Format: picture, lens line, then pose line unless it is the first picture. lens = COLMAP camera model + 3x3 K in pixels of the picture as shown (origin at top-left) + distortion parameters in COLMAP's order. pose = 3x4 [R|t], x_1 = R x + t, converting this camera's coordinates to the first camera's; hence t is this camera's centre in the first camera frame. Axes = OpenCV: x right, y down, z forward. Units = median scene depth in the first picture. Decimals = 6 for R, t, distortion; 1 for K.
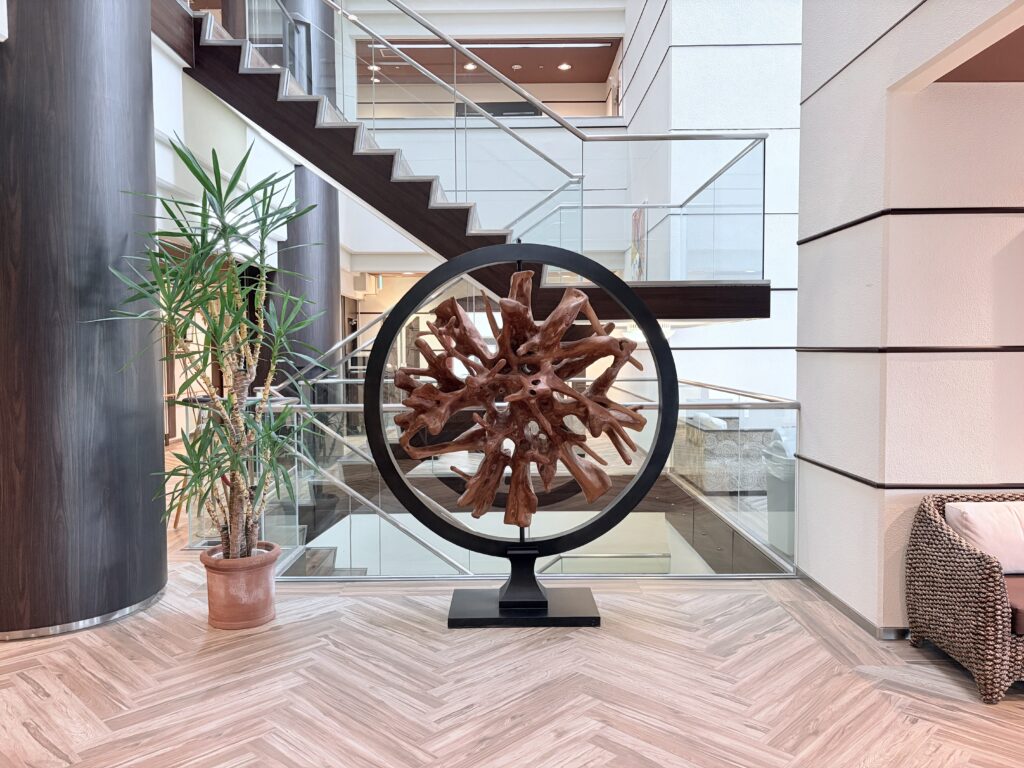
lens RADIAL K [[764.2, 0, 513.9], [0, 764.2, 385.2], [0, 0, 1]] dist [0.012666, -0.031827]
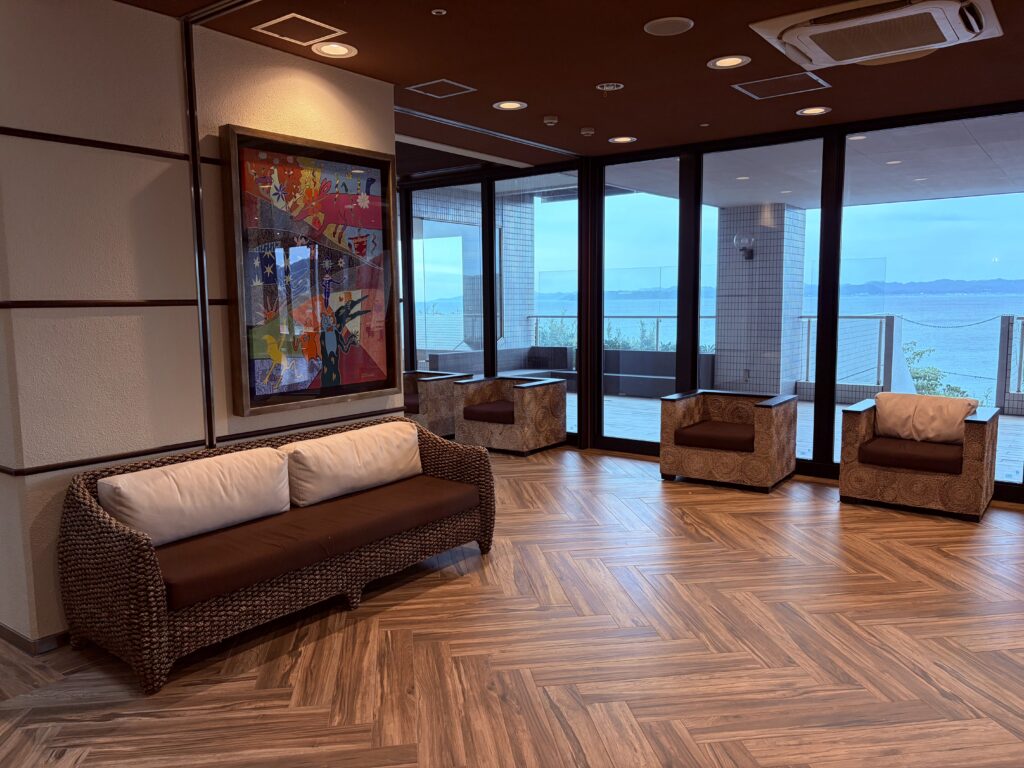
lens RADIAL K [[764.2, 0, 512.6], [0, 764.2, 385.8], [0, 0, 1]] dist [0.012666, -0.031827]
pose [[0.598292, -0.093824, 0.795766, 0.182606], [0.044730, 0.995483, 0.083742, -0.005854], [-0.800029, -0.014507, 0.599786, 0.107254]]
